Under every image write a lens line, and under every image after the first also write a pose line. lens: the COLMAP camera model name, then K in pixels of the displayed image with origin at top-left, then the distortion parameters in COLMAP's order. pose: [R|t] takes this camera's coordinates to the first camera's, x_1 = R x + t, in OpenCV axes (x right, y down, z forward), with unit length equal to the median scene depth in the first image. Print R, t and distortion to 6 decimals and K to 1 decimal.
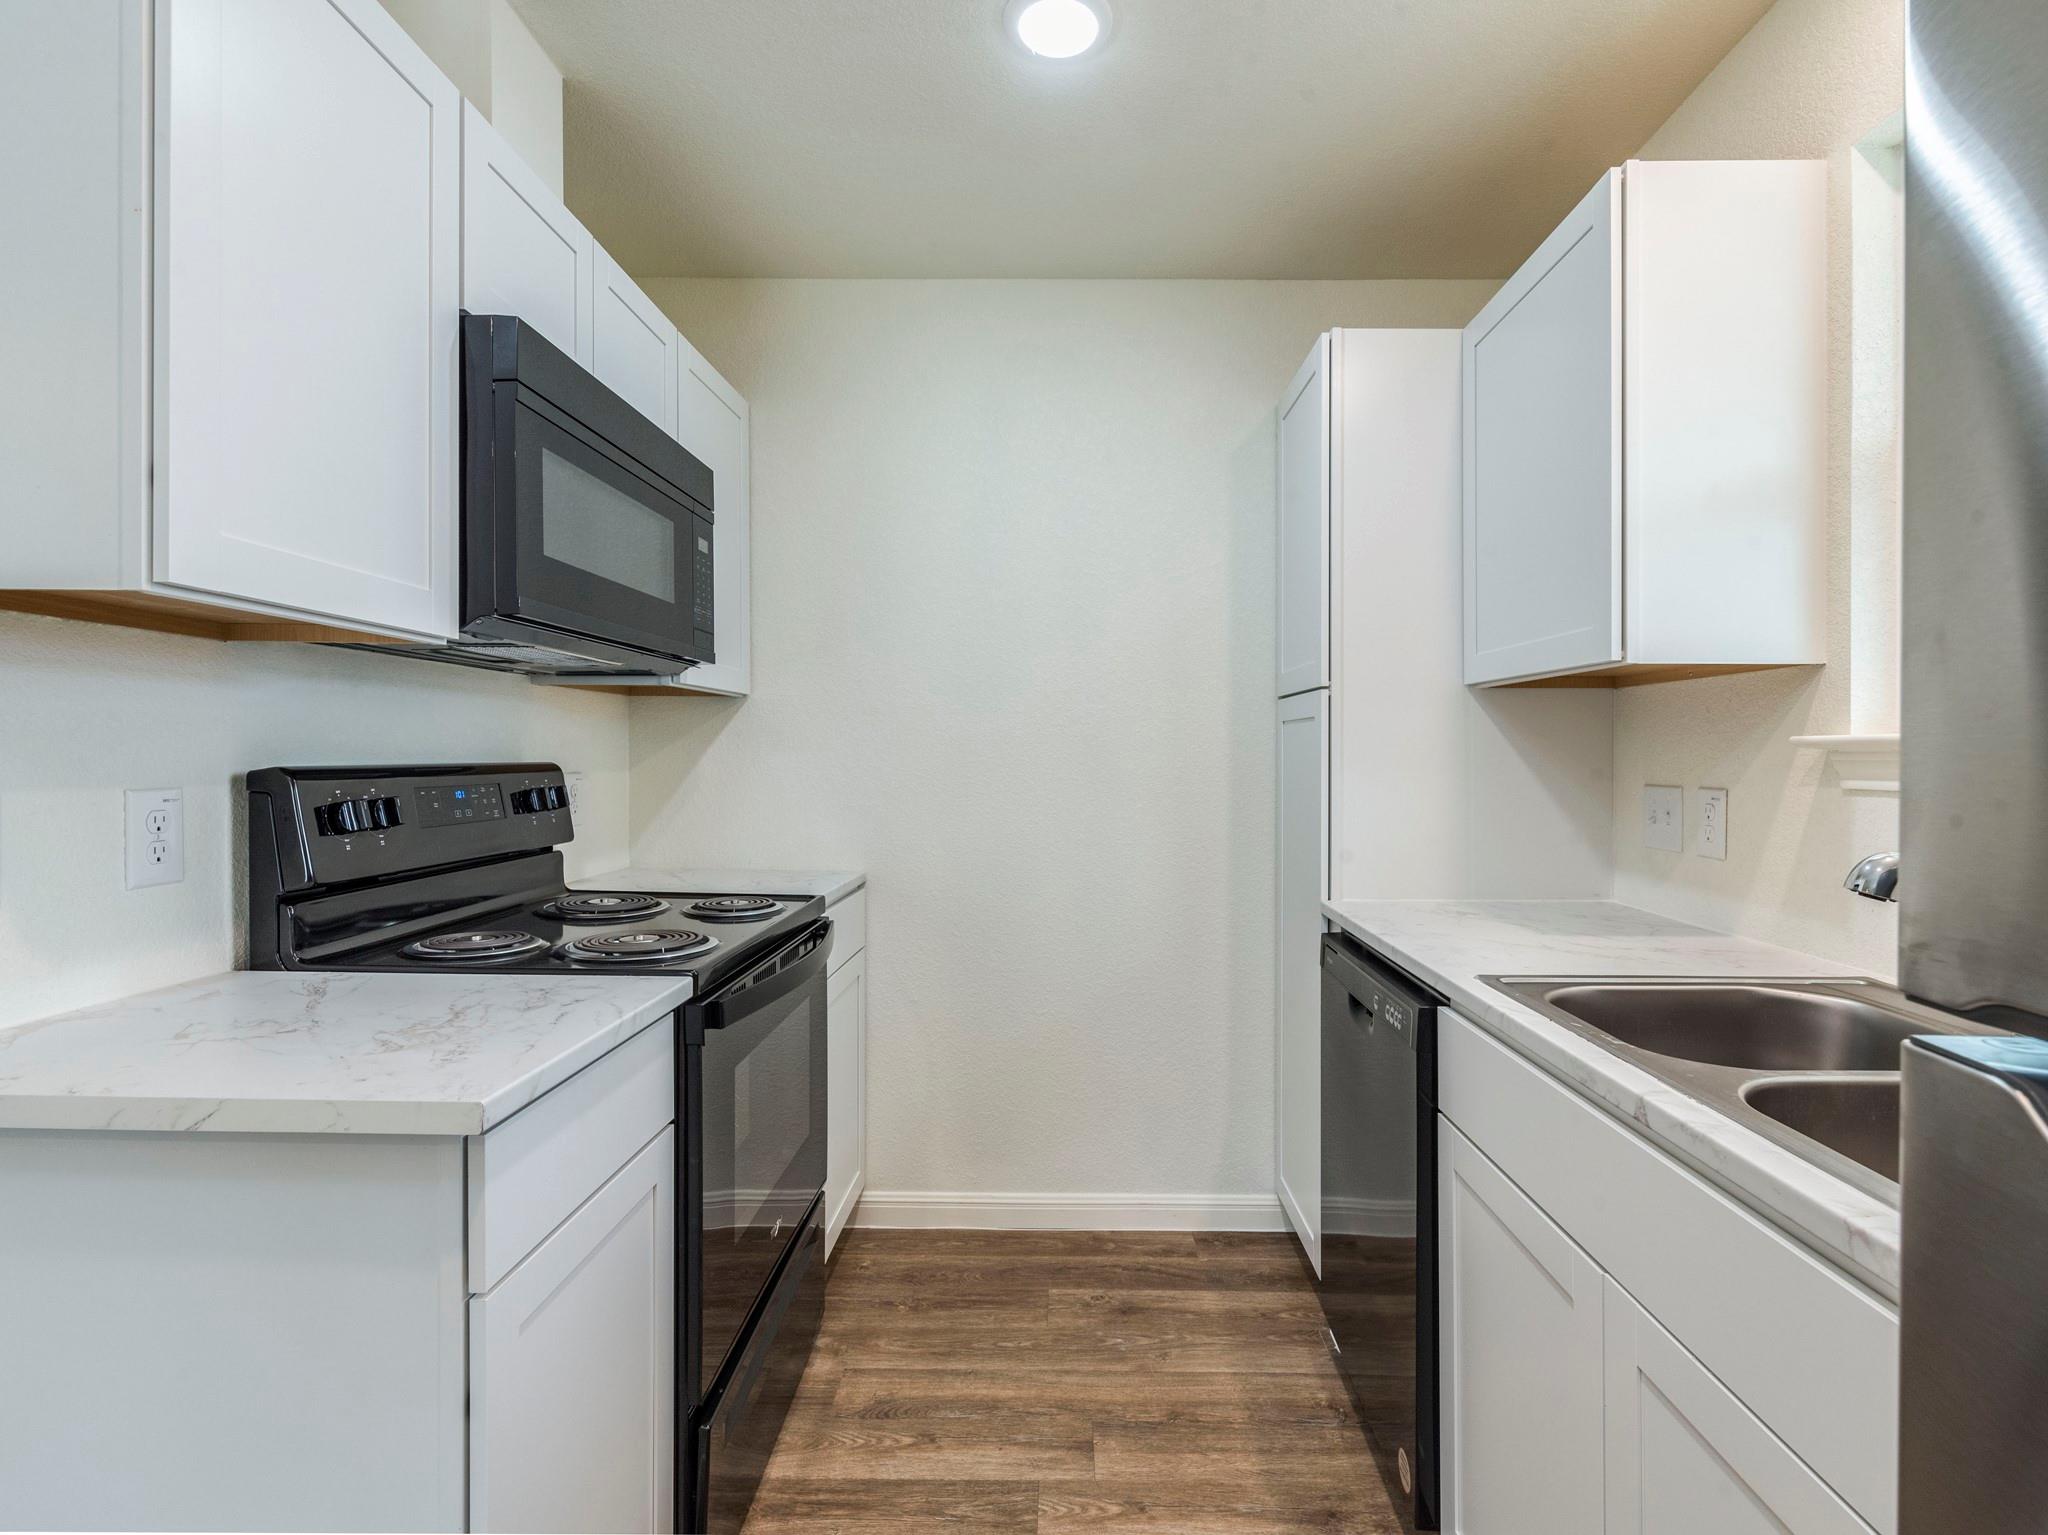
lens RADIAL K [[1018.6, 0, 1051.4], [0, 1018.6, 739.7], [0, 0, 1]] dist [0.003654, -0.002827]
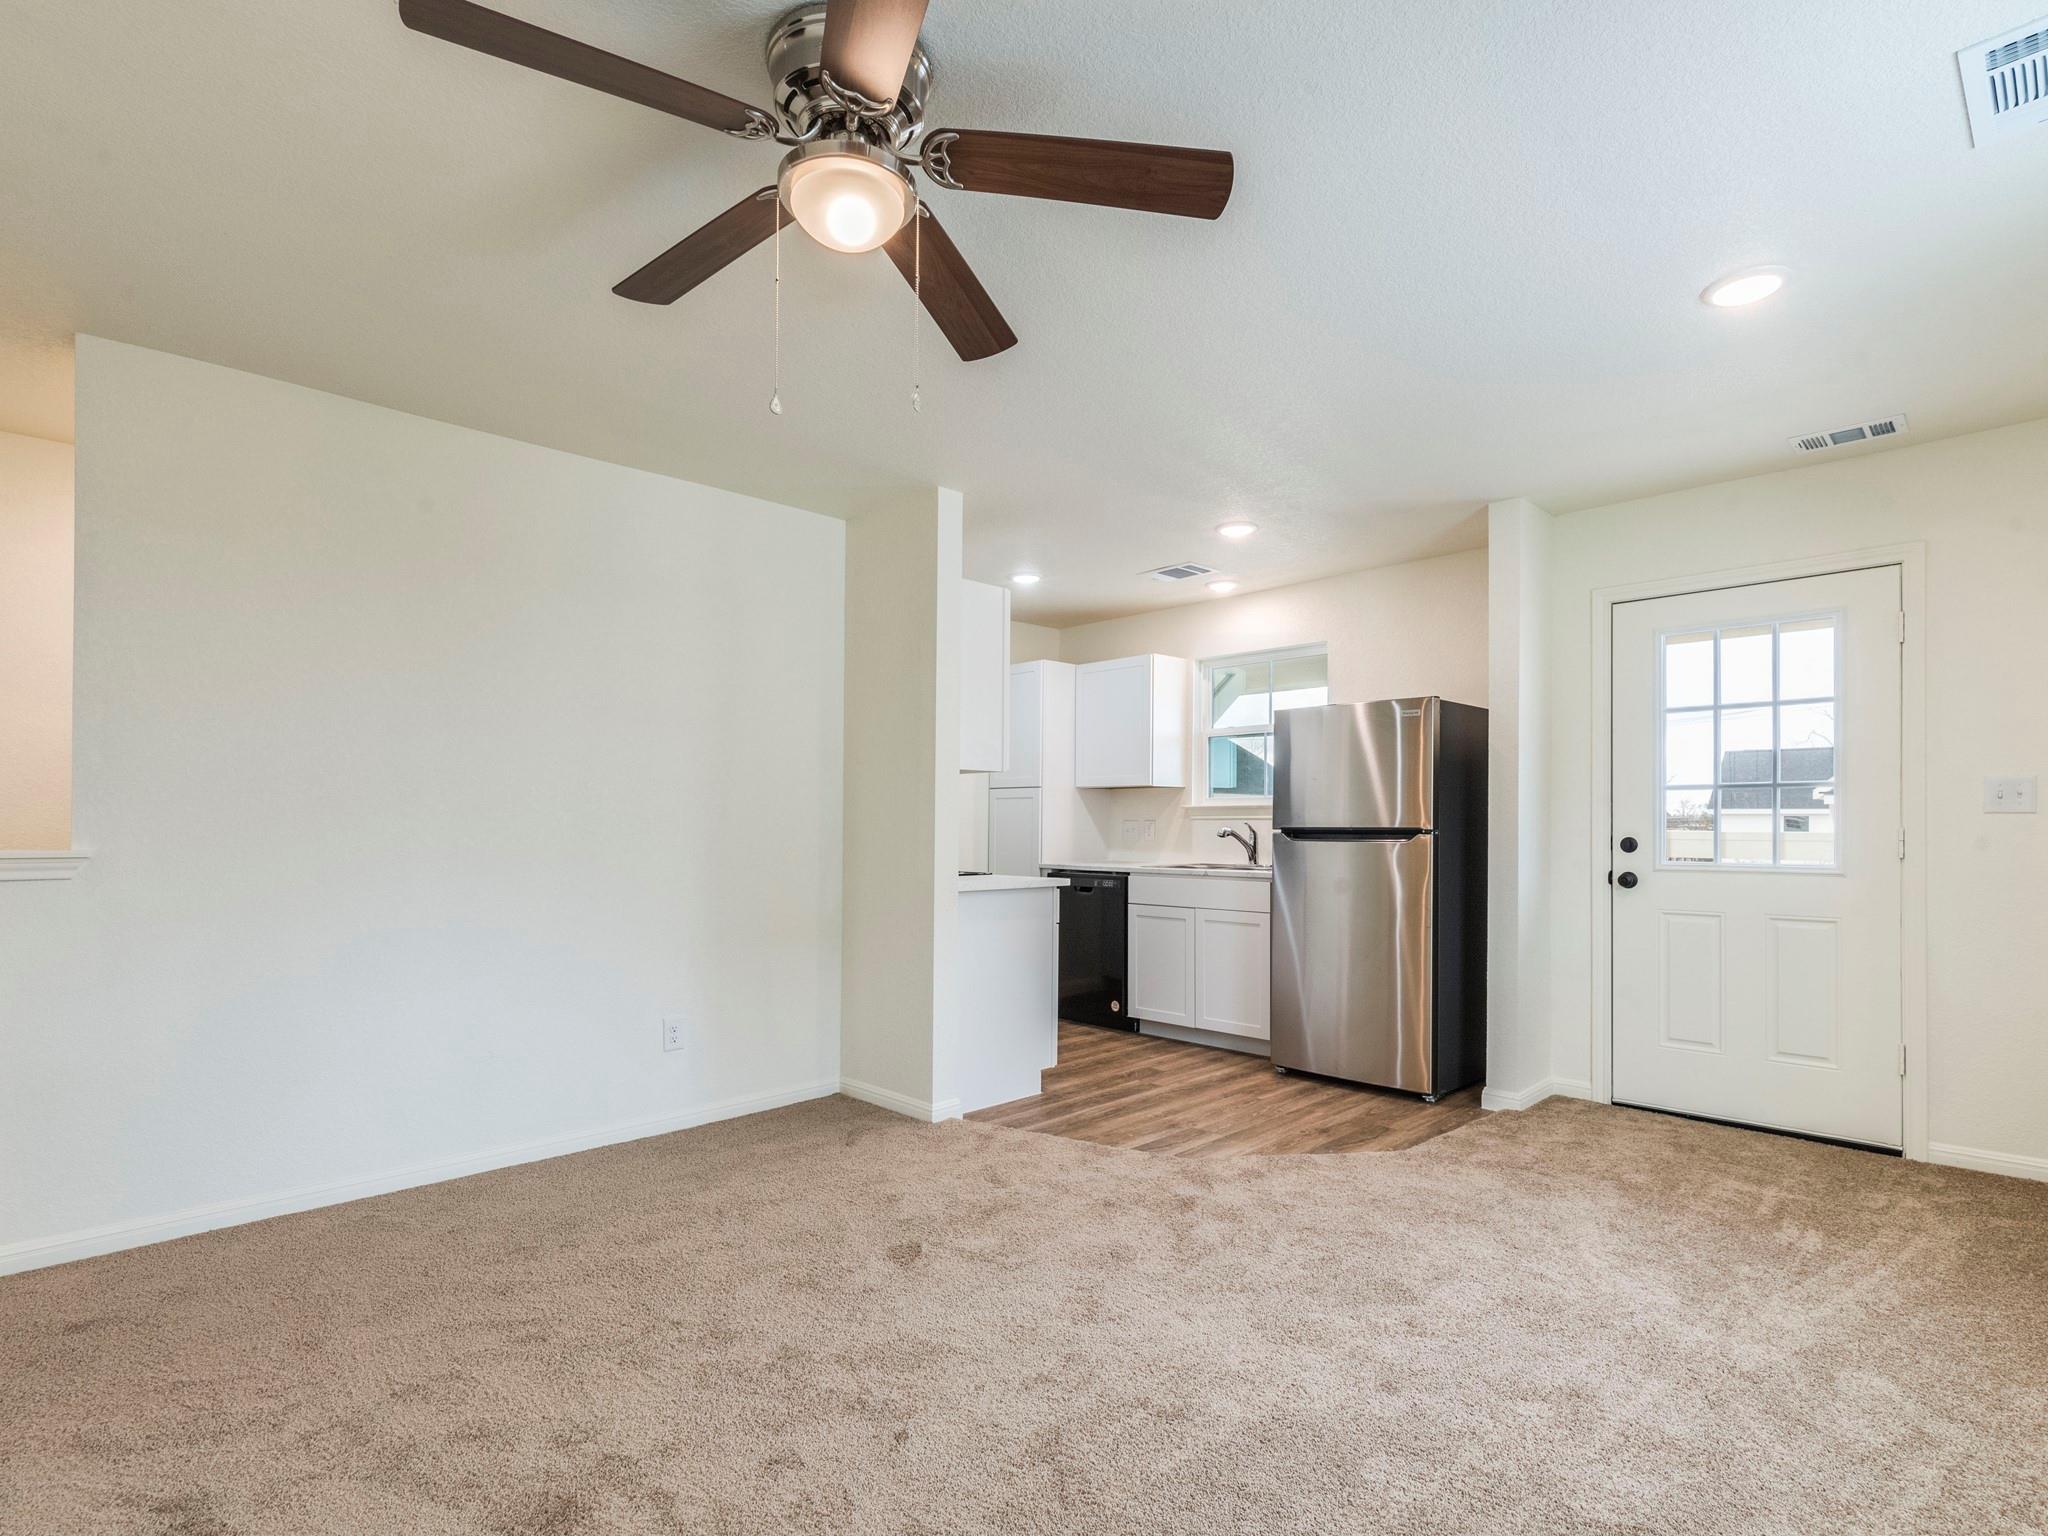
lens RADIAL K [[1030.8, 0, 1029.4], [0, 1030.8, 802.1], [0, 0, 1]] dist [0.029813, 0.000558]
pose [[0.717150, 0.007928, 0.696873, -1.866573], [-0.002595, 0.999959, -0.008706, 0.015273], [-0.696914, 0.004435, 0.717141, -1.095684]]
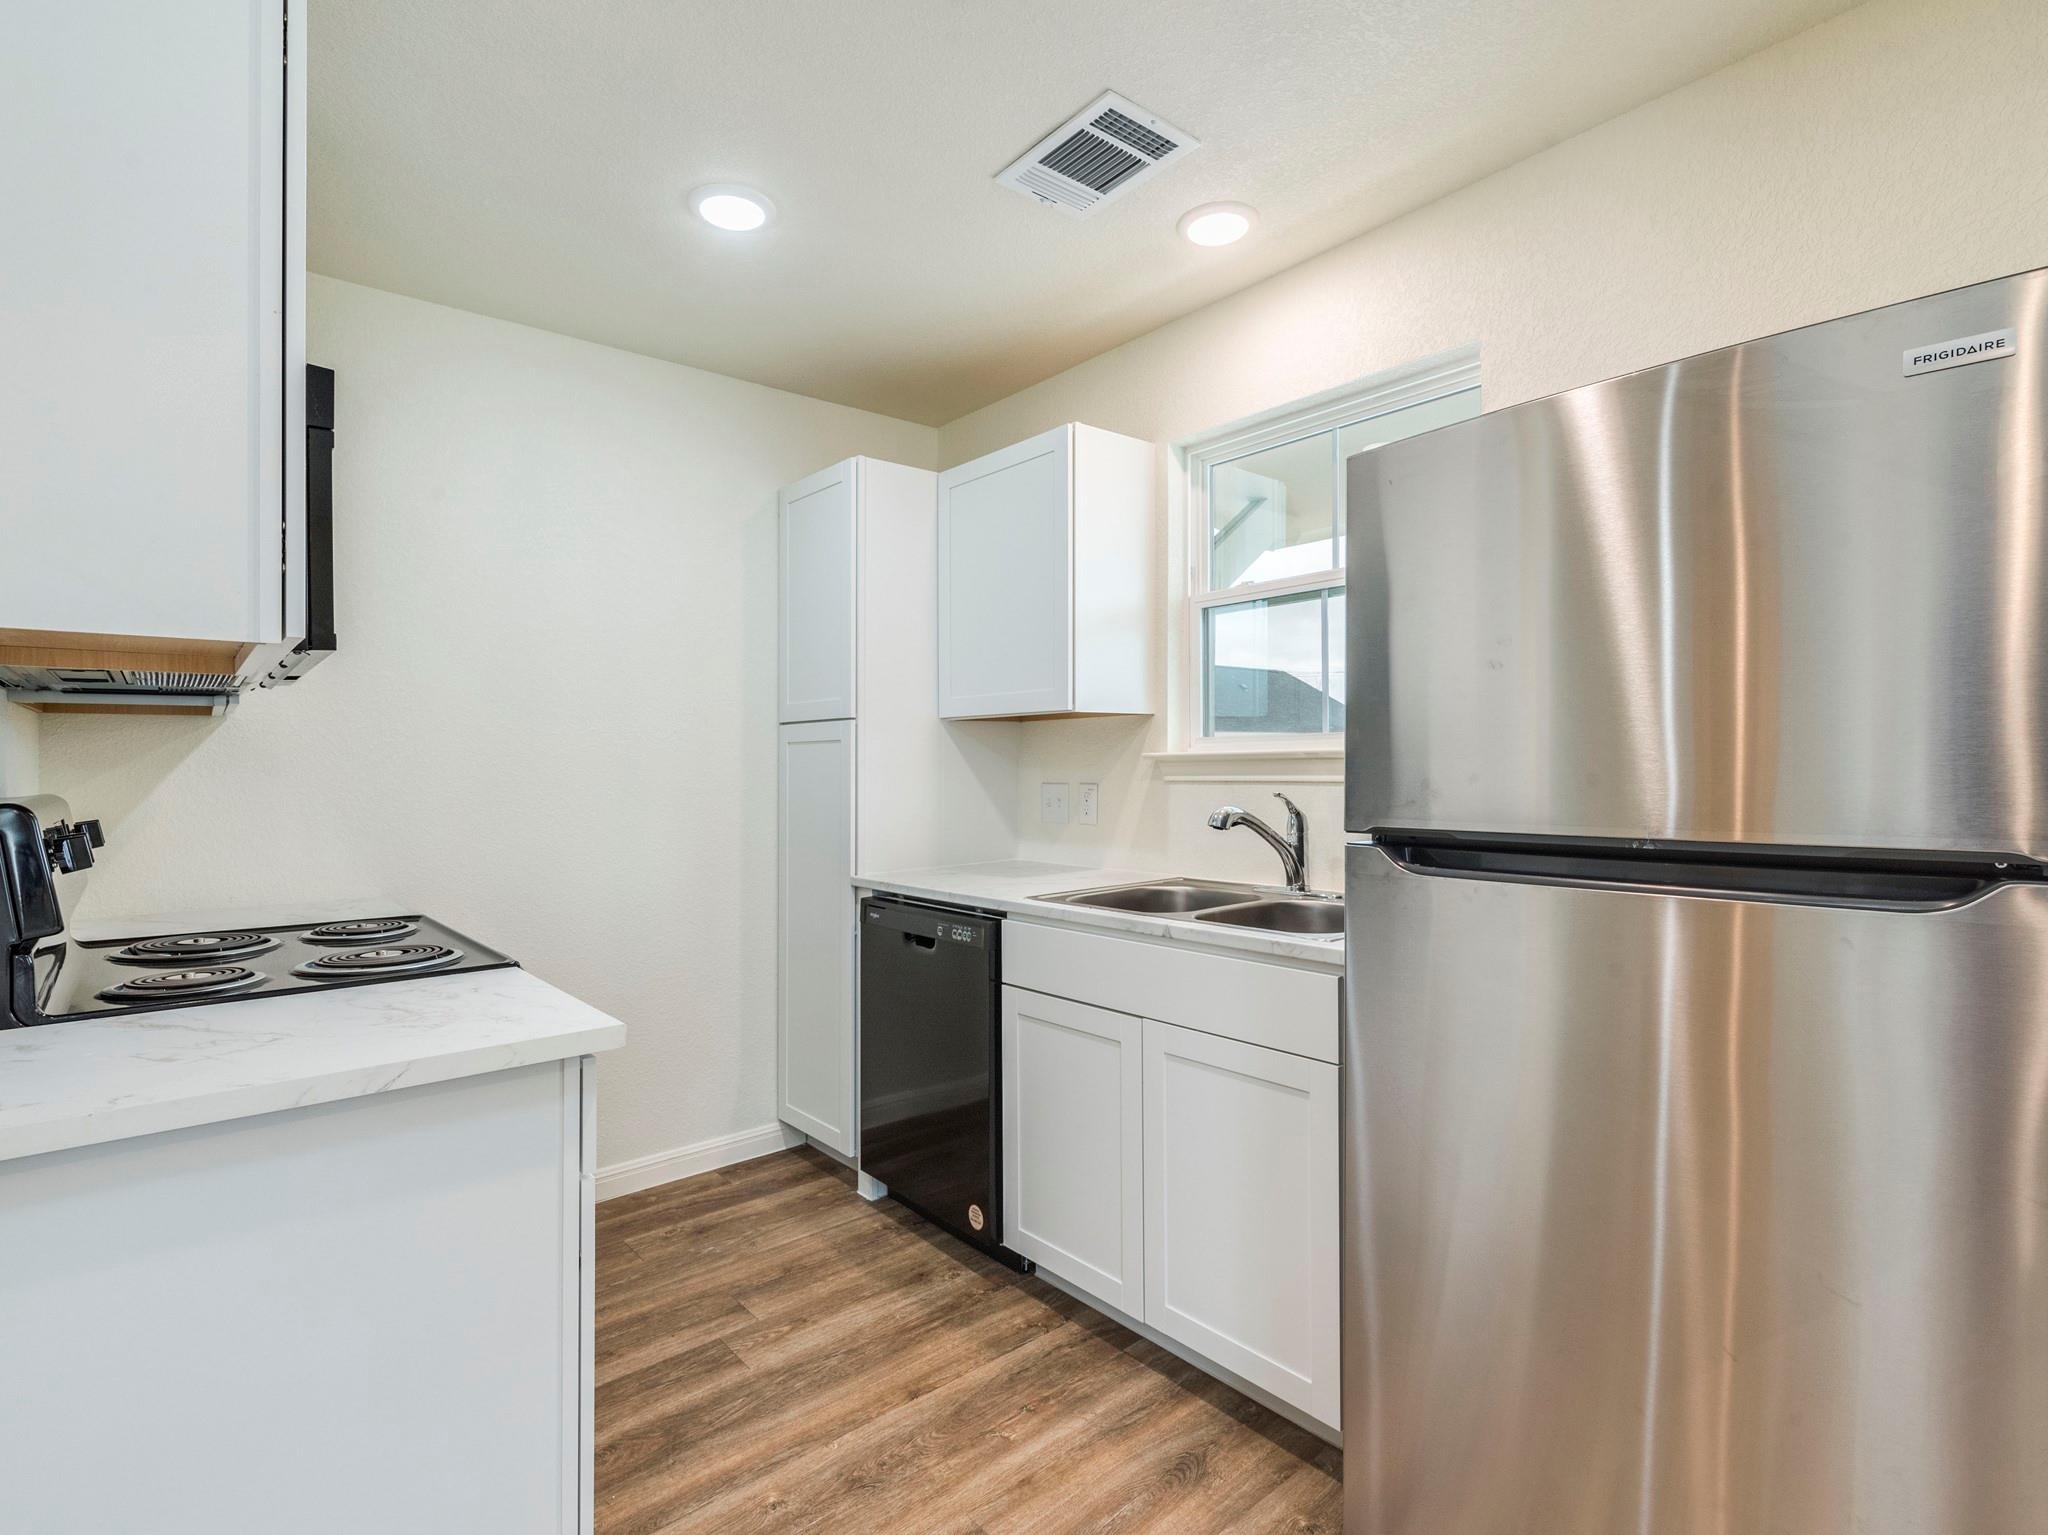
lens RADIAL K [[1018.6, 0, 1035.3], [0, 1018.6, 769.0], [0, 0, 1]] dist [0.003654, -0.002827]
pose [[0.755384, -0.020156, 0.654972, -0.464757], [0.010052, 0.999766, 0.019174, -0.008811], [-0.655205, -0.007900, 0.755410, -0.194153]]
